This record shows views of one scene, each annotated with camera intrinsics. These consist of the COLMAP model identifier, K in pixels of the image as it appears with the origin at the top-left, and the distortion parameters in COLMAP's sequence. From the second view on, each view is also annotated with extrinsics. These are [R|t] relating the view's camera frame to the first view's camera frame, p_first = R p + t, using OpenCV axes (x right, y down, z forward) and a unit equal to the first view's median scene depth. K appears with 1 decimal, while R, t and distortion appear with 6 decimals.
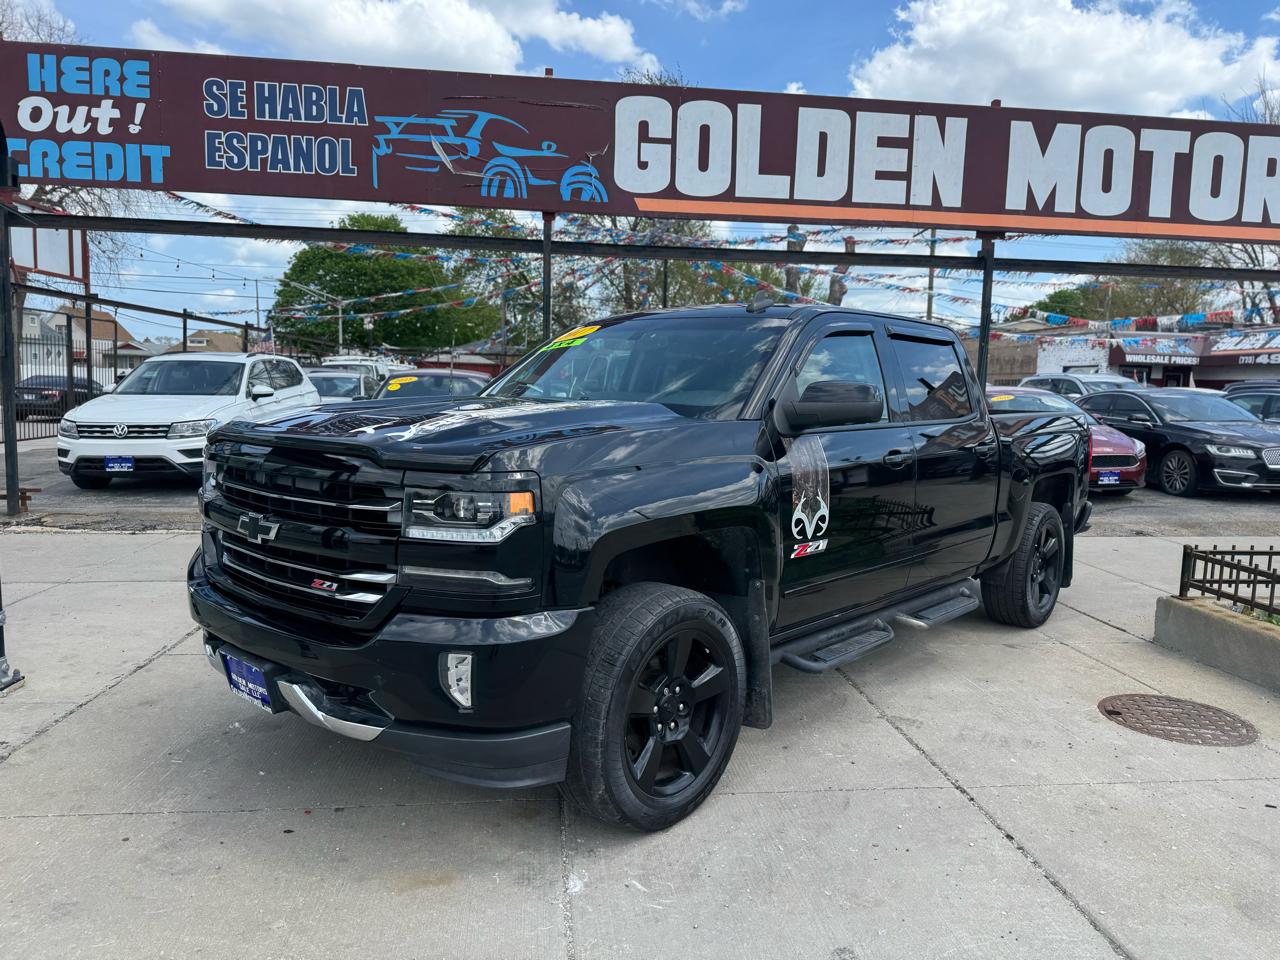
lens RADIAL K [[886.7, 0, 658.4], [0, 886.7, 488.8], [0, 0, 1]] dist [0.022291, -0.024605]
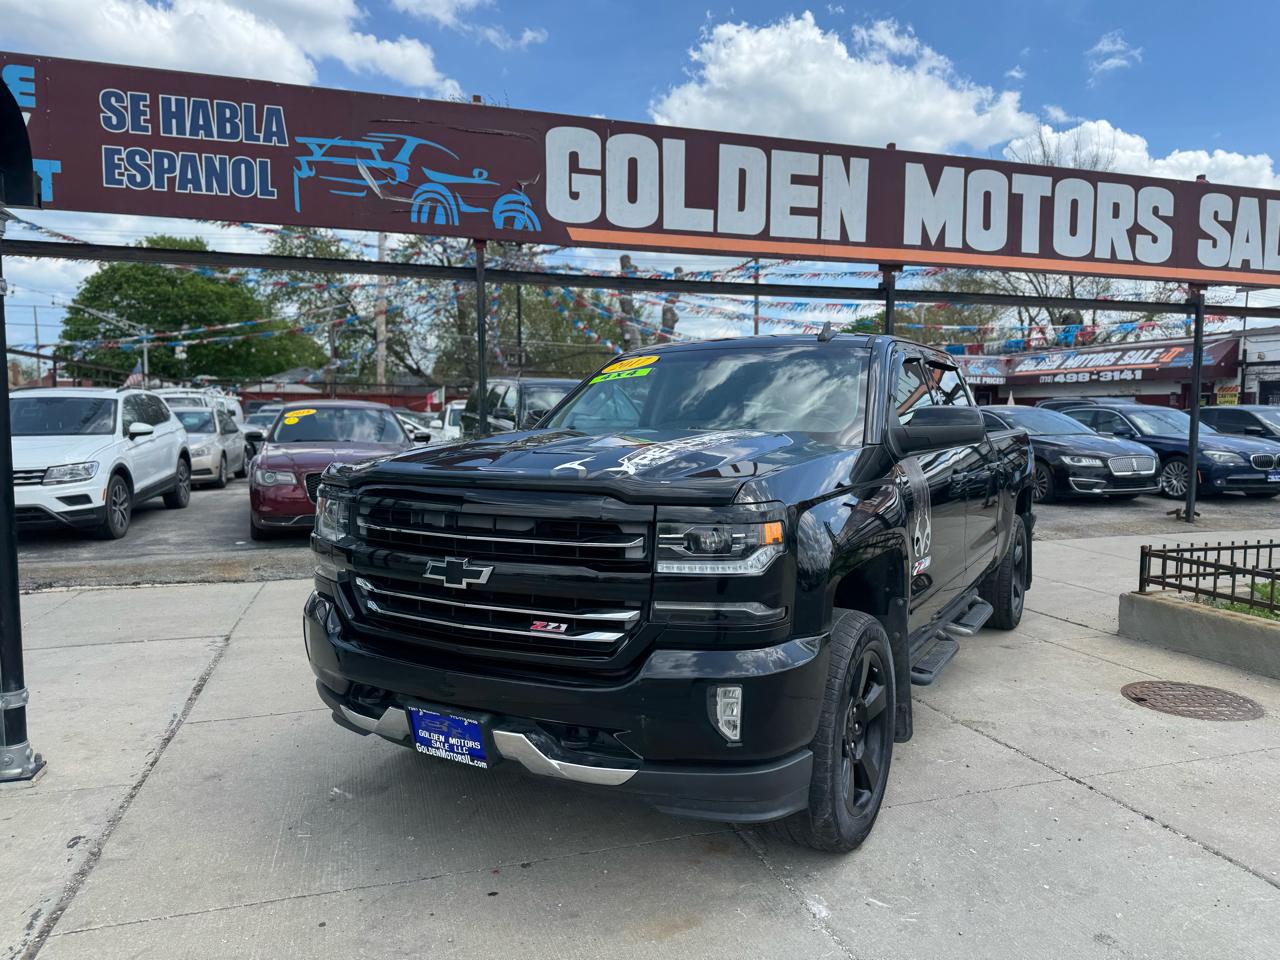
lens RADIAL K [[886.7, 0, 657.1], [0, 886.7, 487.3], [0, 0, 1]] dist [0.022291, -0.024605]
pose [[0.980558, -0.037055, 0.192697, -0.141212], [0.042846, 0.998744, -0.025968, -0.004657], [-0.191492, 0.033720, 0.980915, 0.009015]]
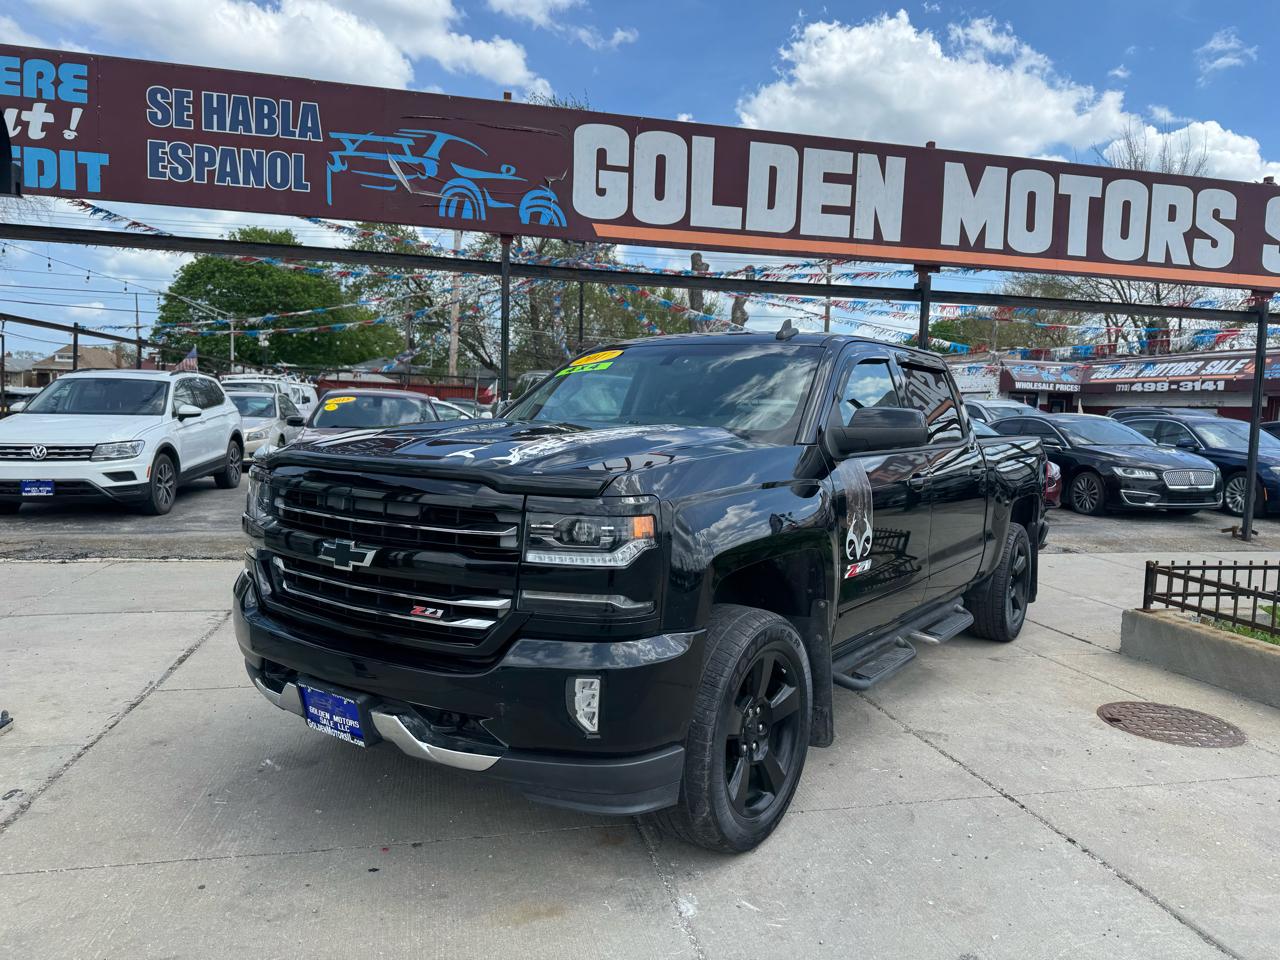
lens RADIAL K [[886.7, 0, 656.8], [0, 886.7, 483.3], [0, 0, 1]] dist [0.022291, -0.024605]
pose [[0.993515, -0.002189, 0.113679, -0.075320], [0.005664, 0.999526, -0.030255, -0.000890], [-0.113559, 0.030703, 0.993057, -0.001475]]
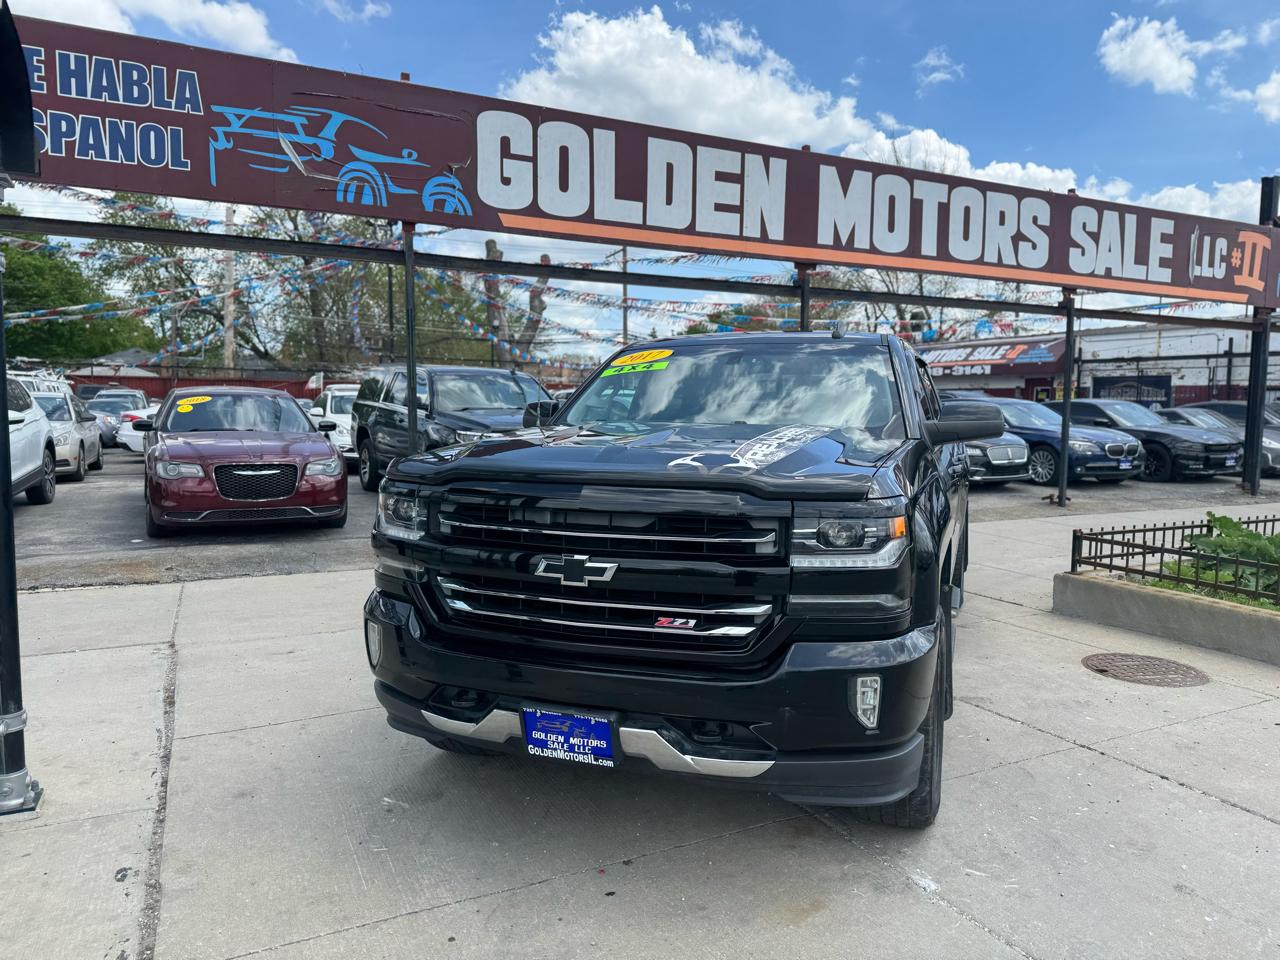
lens RADIAL K [[886.7, 0, 656.8], [0, 886.7, 477.2], [0, 0, 1]] dist [0.022291, -0.024605]
pose [[0.937382, -0.043503, 0.345575, -0.231721], [0.052563, 0.998475, -0.016882, -0.011485], [-0.344313, 0.033989, 0.938239, 0.031194]]
